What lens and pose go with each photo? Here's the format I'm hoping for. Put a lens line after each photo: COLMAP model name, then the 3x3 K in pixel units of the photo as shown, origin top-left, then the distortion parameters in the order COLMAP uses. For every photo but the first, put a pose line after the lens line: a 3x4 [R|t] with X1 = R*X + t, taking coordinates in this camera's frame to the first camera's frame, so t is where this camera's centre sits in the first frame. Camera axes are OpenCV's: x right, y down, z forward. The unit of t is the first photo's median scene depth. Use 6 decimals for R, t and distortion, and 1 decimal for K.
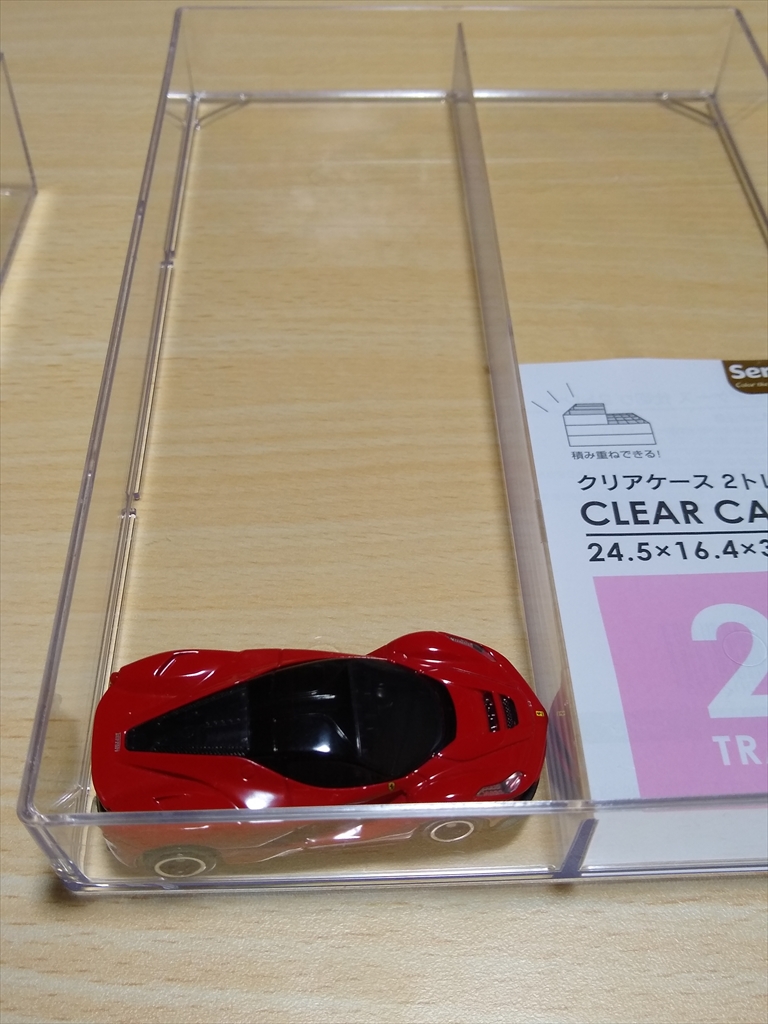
lens RADIAL K [[1101.5, 0, 384.0], [0, 1101.5, 512.0], [0, 0, 1]] dist [-0.119300, 0.002815]
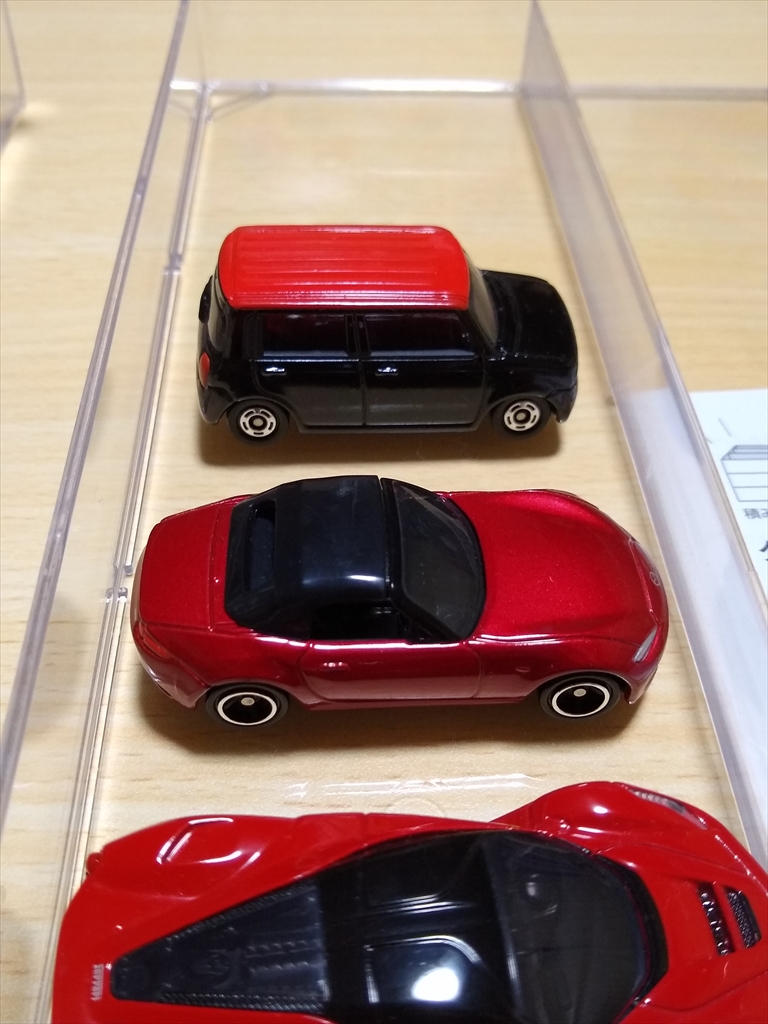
lens RADIAL K [[1101.5, 0, 384.0], [0, 1101.5, 512.0], [0, 0, 1]] dist [-0.119300, 0.002815]
pose [[0.999906, 0.002172, 0.013530, -0.069447], [-0.001057, 0.996645, -0.081841, 0.005118], [-0.013662, 0.081819, 0.996554, 0.286109]]
